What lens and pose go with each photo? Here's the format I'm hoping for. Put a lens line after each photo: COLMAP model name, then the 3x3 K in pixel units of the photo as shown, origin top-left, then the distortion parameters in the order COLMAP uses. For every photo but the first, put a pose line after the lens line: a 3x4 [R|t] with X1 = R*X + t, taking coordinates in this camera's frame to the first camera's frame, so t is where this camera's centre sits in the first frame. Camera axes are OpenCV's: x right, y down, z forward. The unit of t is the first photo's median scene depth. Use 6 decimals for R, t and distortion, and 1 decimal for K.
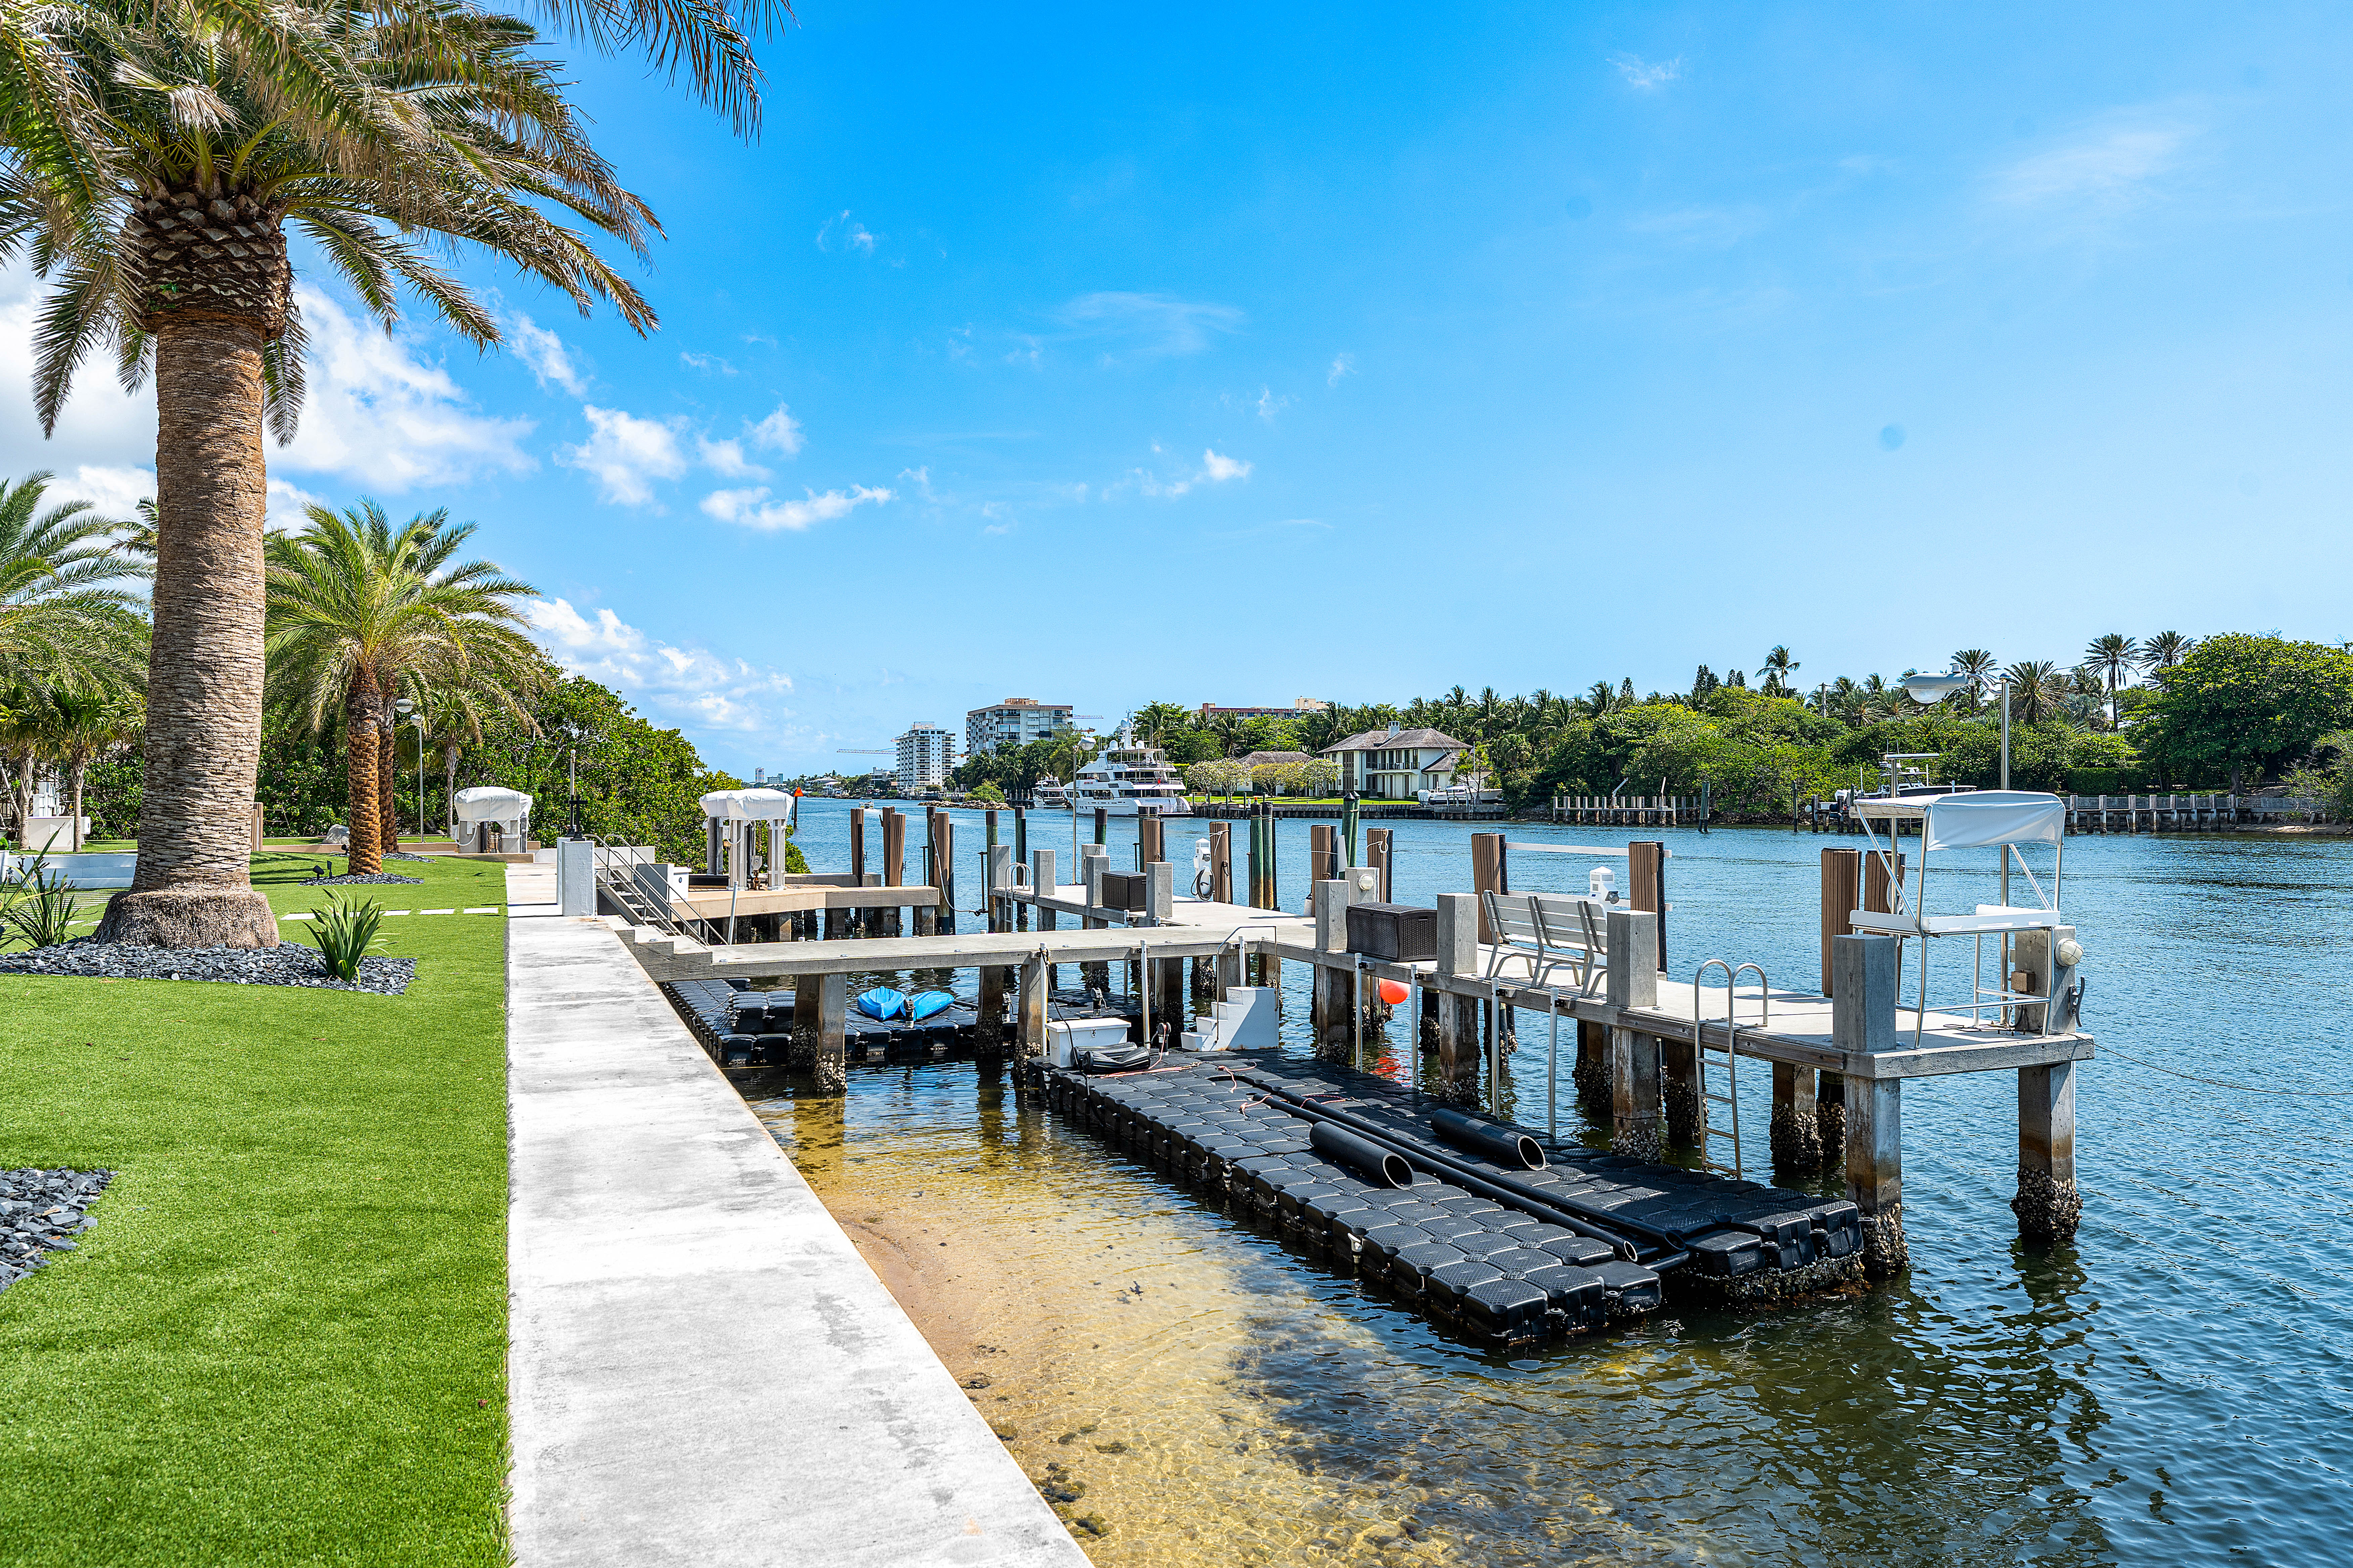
lens RADIAL K [[1634.6, 0, 1174.9], [0, 1634.6, 784.2], [0, 0, 1]] dist [-0.004007, -0.000857]
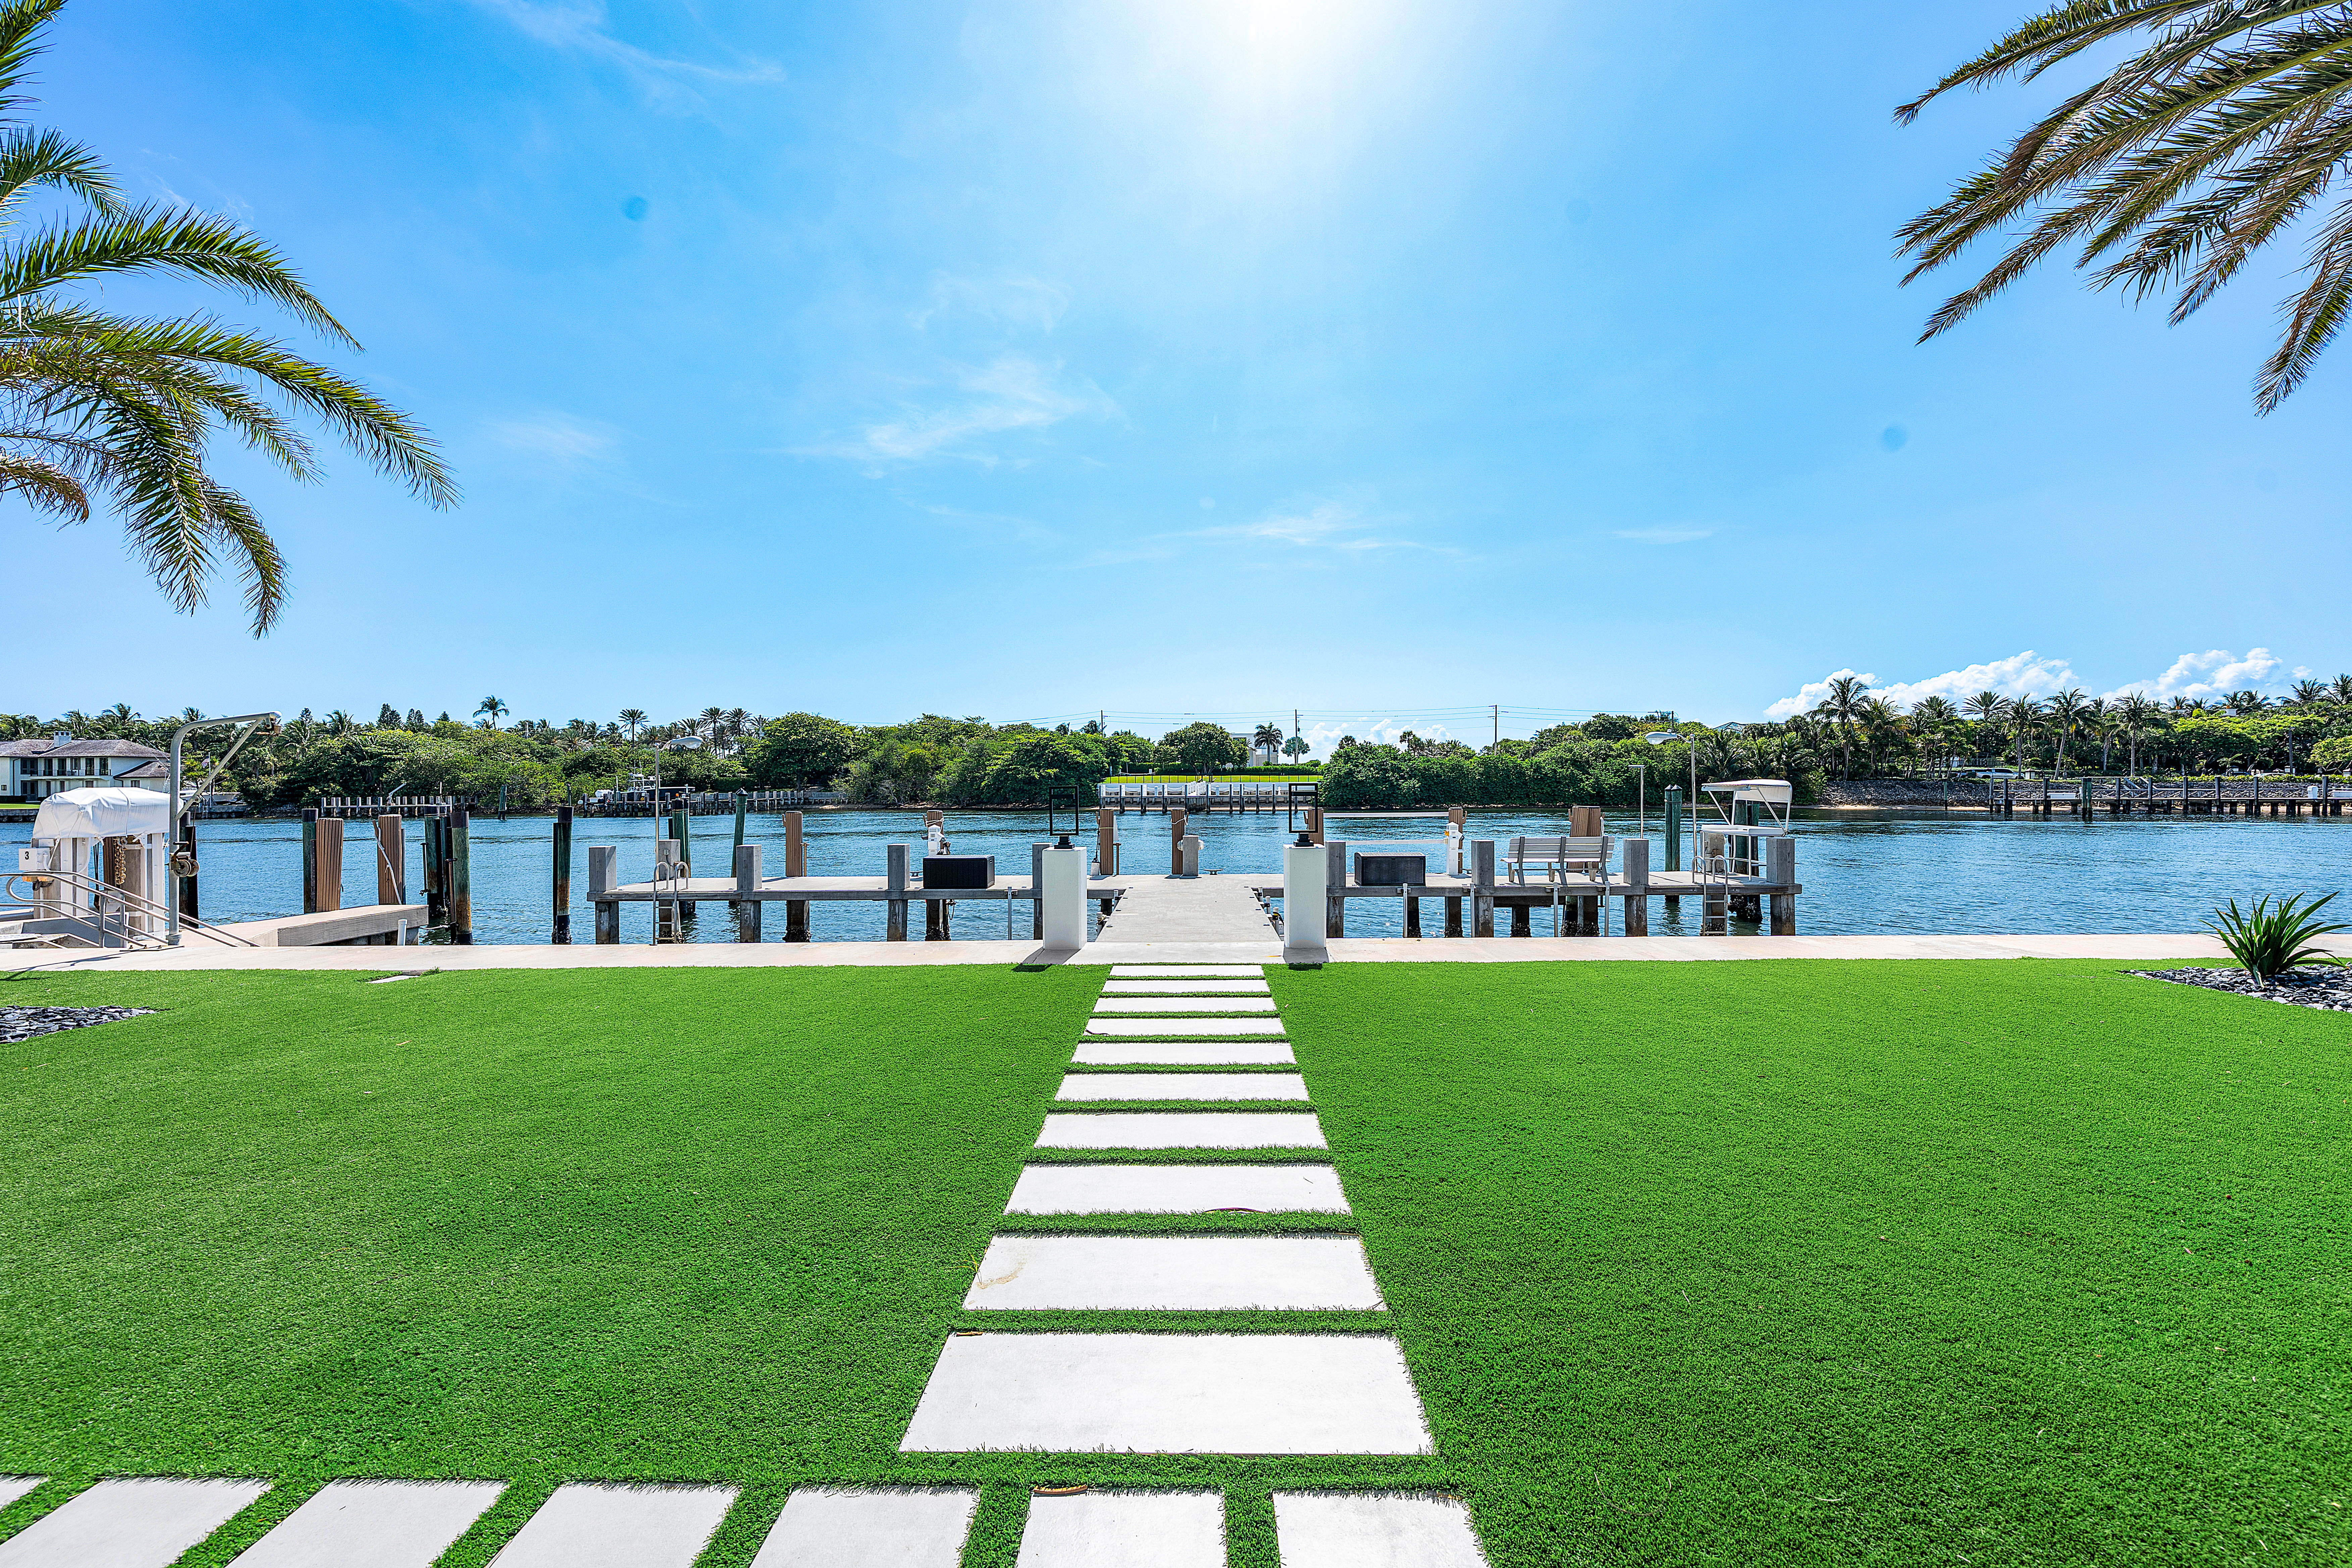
lens RADIAL K [[843.0, 0, 1170.8], [0, 843.0, 785.8], [0, 0, 1]] dist [-0.001384, -0.000091]
pose [[0.389878, -0.002724, 0.920862, -0.105568], [0.004987, 0.999987, 0.000846, 0.000889], [-0.920853, 0.004262, 0.389887, 0.117970]]
